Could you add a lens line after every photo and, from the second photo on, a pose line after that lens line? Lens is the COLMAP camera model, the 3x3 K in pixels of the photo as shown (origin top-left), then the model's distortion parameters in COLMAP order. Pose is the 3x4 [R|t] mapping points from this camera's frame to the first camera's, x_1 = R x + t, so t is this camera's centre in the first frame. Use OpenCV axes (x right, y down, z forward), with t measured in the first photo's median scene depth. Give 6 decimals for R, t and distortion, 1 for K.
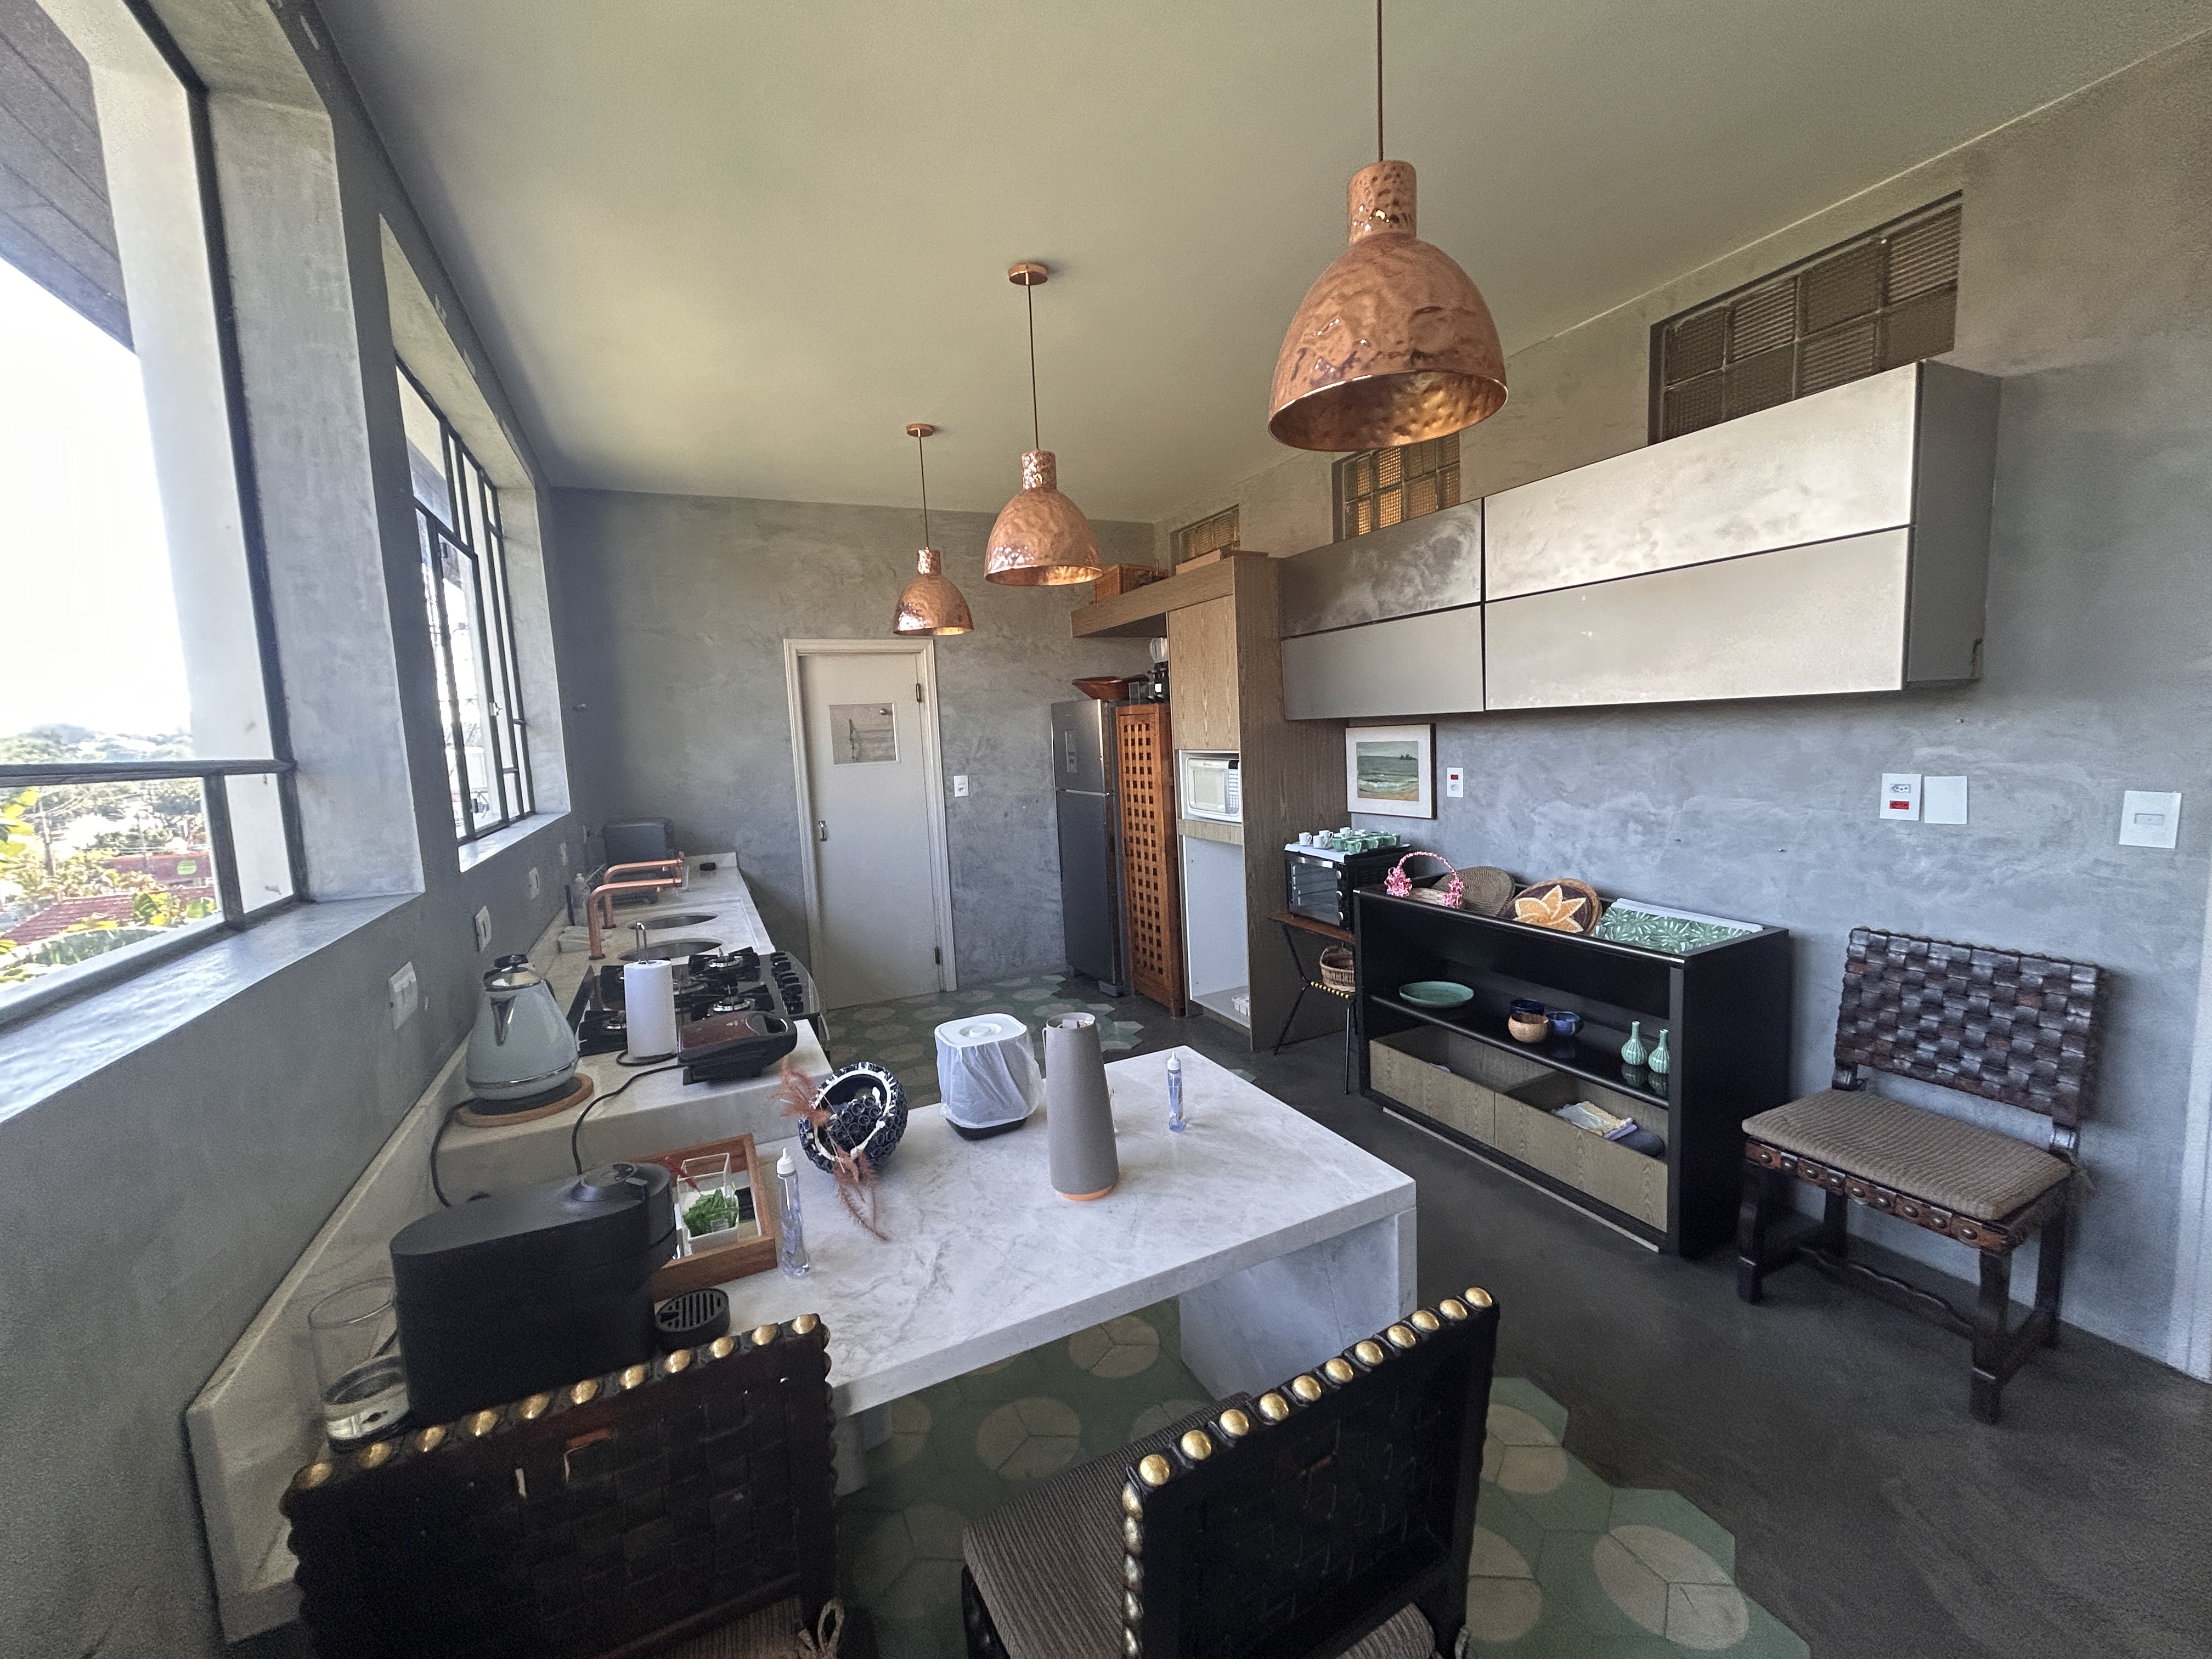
lens RADIAL K [[885.3, 0, 1109.0], [0, 885.3, 821.3], [0, 0, 1]] dist [0.000378, -0.000795]
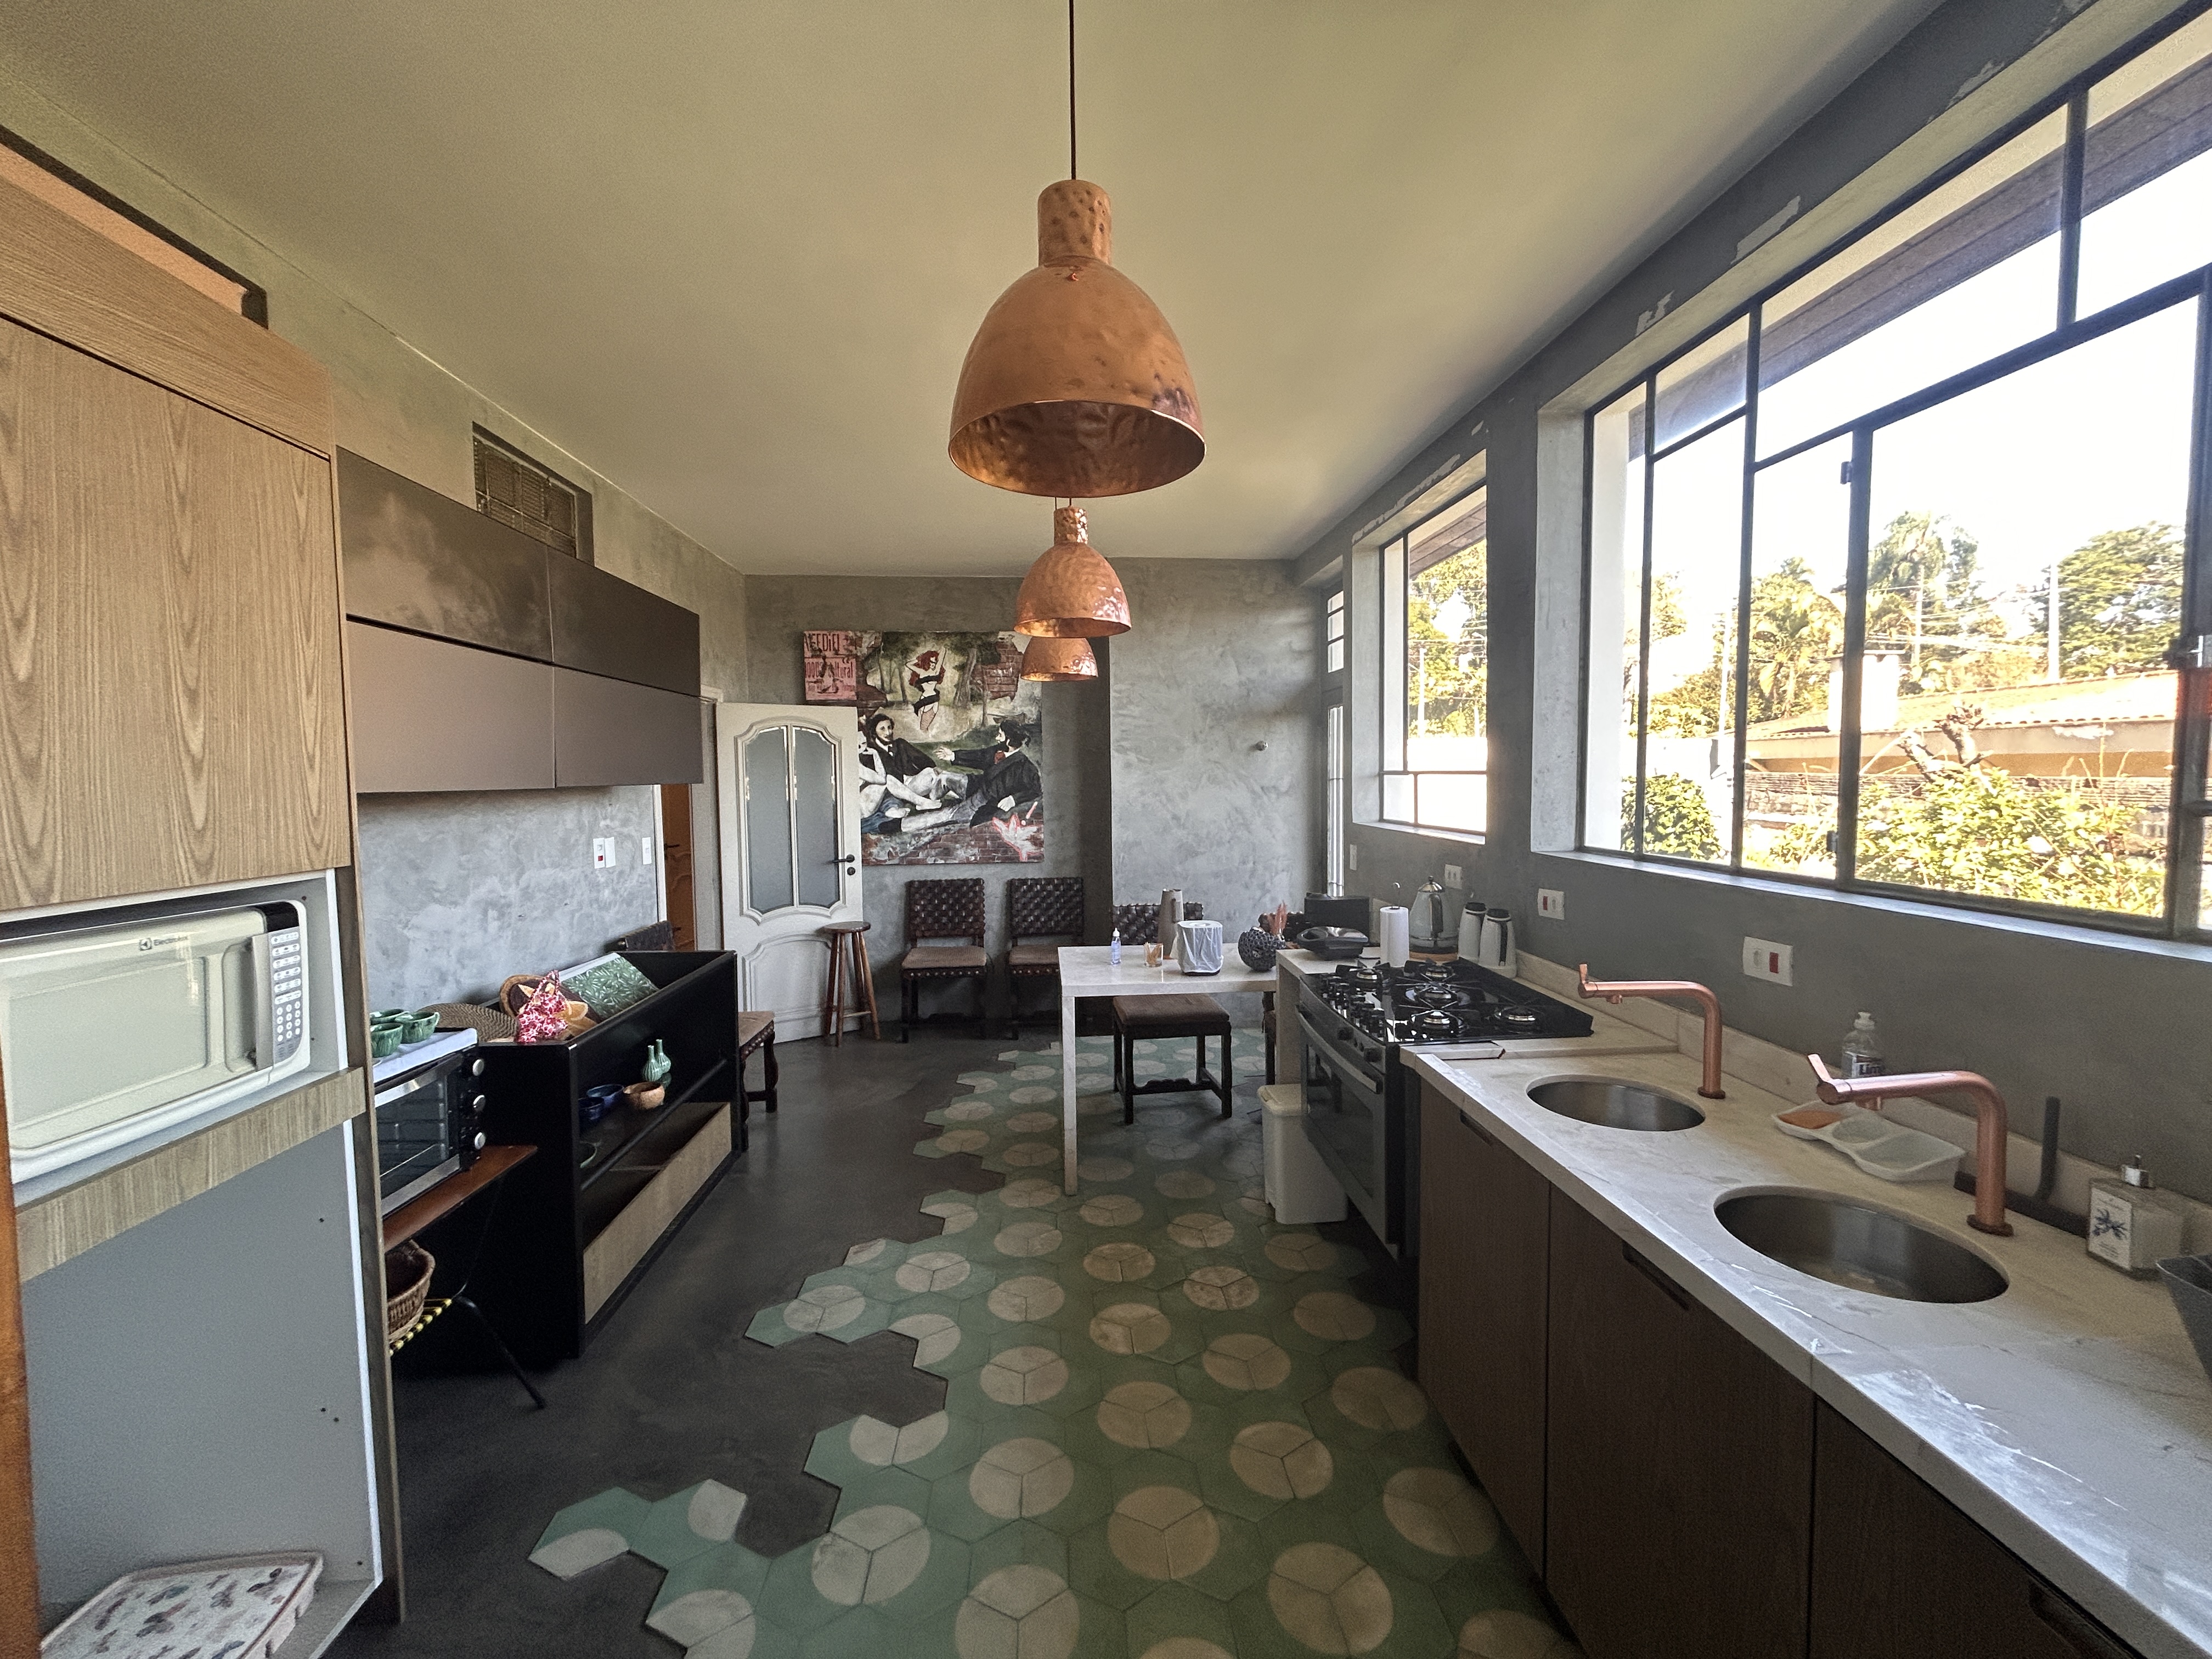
lens RADIAL K [[885.3, 0, 1111.3], [0, 885.3, 823.6], [0, 0, 1]] dist [0.000378, -0.000795]
pose [[-0.928840, 0.042940, 0.367985, -0.380587], [0.100168, 0.985375, 0.137852, -0.149838], [-0.356684, 0.164902, -0.919556, 1.557007]]
